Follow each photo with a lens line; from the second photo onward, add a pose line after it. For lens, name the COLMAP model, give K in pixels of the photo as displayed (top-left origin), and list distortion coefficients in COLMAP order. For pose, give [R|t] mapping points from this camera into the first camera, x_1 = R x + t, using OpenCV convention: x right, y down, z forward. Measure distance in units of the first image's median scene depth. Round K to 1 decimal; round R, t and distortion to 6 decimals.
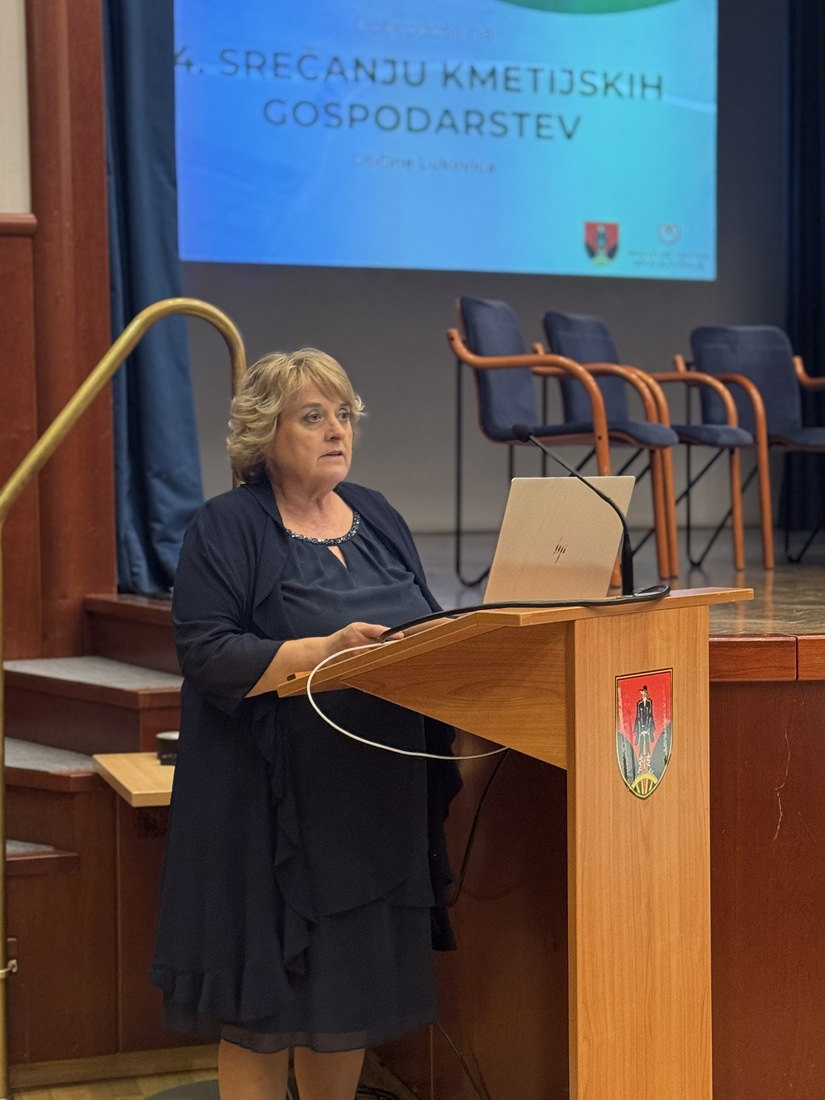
lens RADIAL K [[2151.1, 0, 395.5], [0, 2151.1, 553.2], [0, 0, 1]] dist [0.140198, -0.125898]
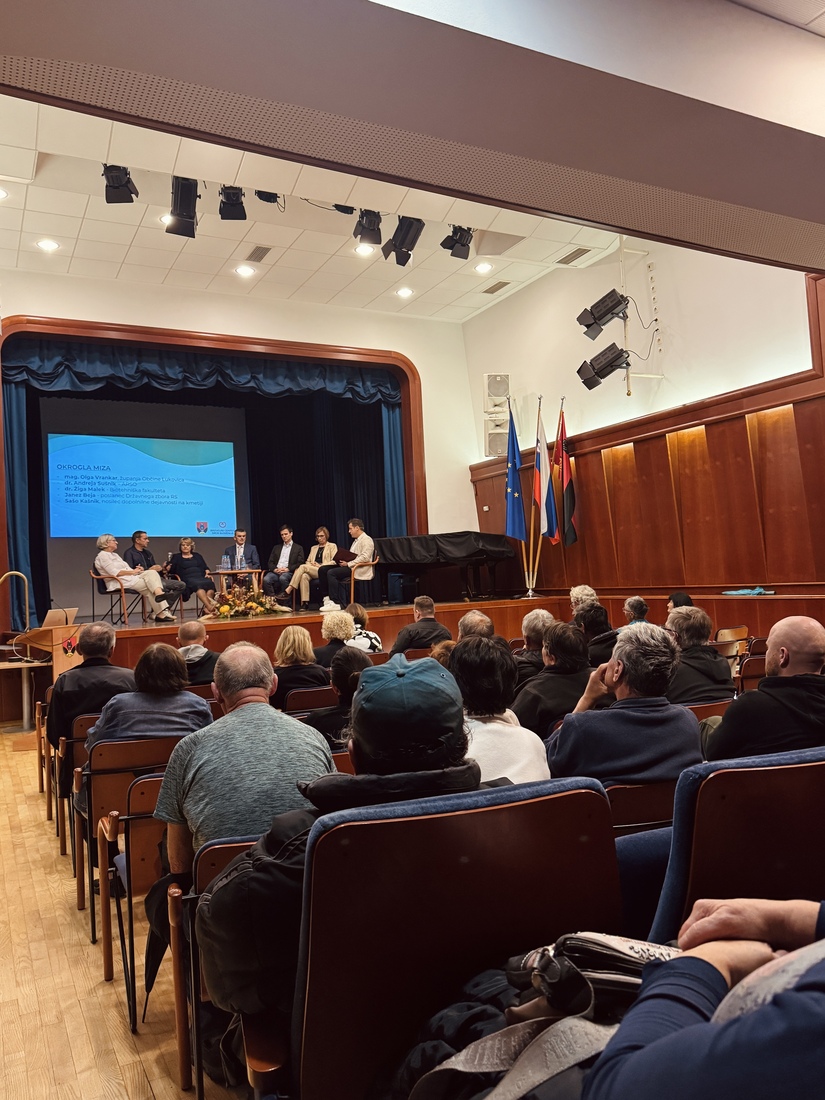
lens RADIAL K [[860.1, 0, 426.9], [0, 860.1, 543.8], [0, 0, 1]] dist [0.121061, -0.315018]
pose [[0.980243, -0.031594, 0.195257, 0.392913], [0.047292, 0.995966, -0.076261, 0.017043], [-0.192060, 0.083988, 0.977783, -1.013646]]
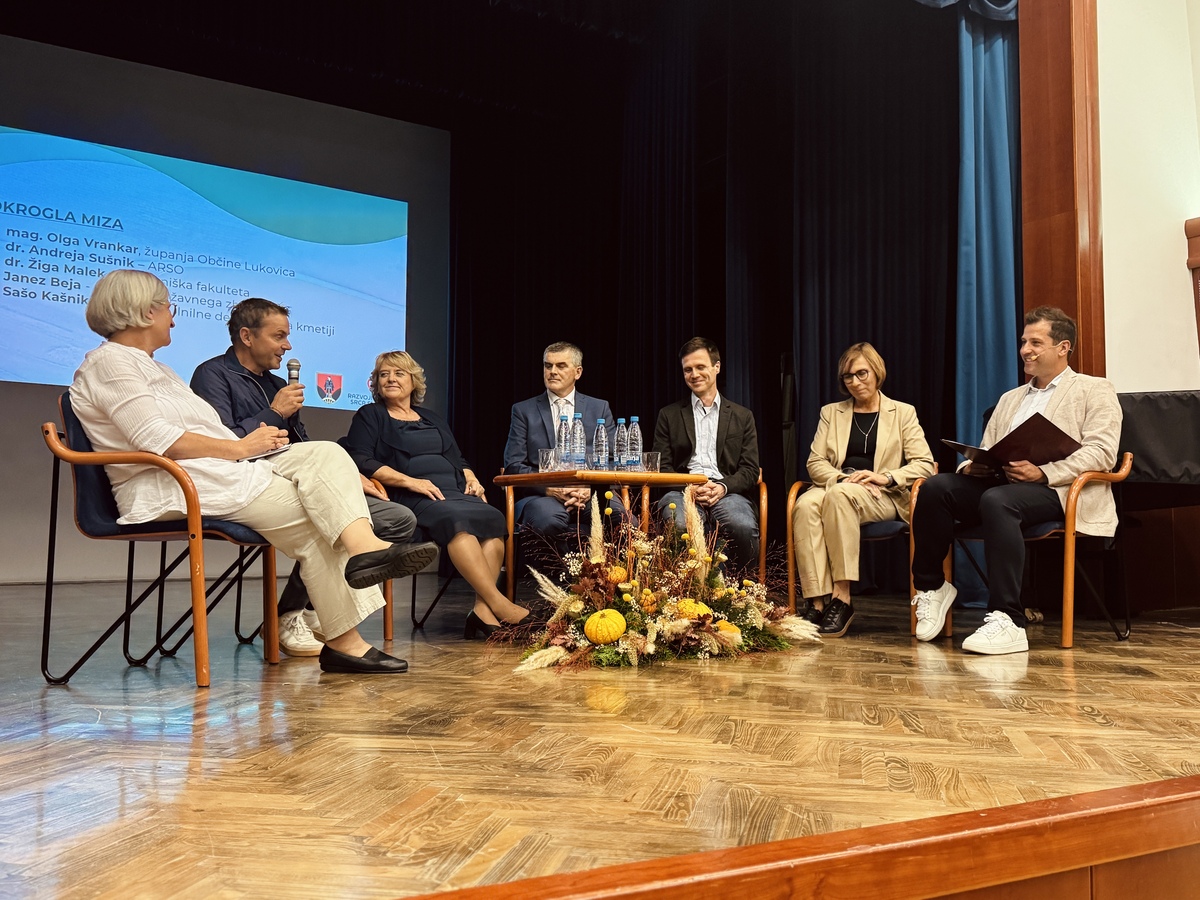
lens RADIAL K [[1097.6, 0, 600.0], [0, 1097.6, 450.0], [0, 0, 1]] dist [0.003459, -0.000253]
pose [[0.959779, 0.035781, 0.278468, 0.142681], [-0.005804, 0.994162, -0.107739, -0.038808], [-0.280698, 0.101790, 0.954383, 0.458547]]
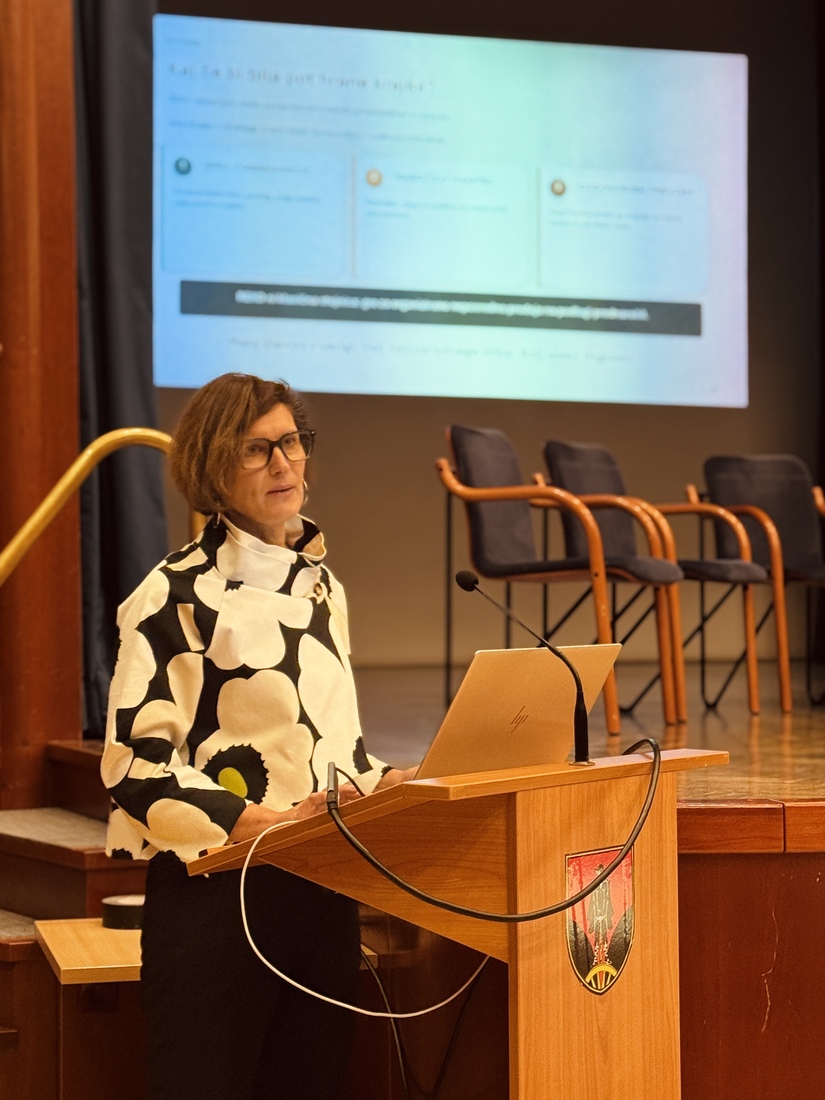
lens RADIAL K [[2151.1, 0, 395.5], [0, 2151.1, 553.2], [0, 0, 1]] dist [0.140198, -0.125898]
pose [[0.999696, 0.000999, -0.024619, 0.031255], [-0.002416, 0.998339, -0.057563, -0.008870], [0.024521, 0.057605, 0.998038, 0.061454]]
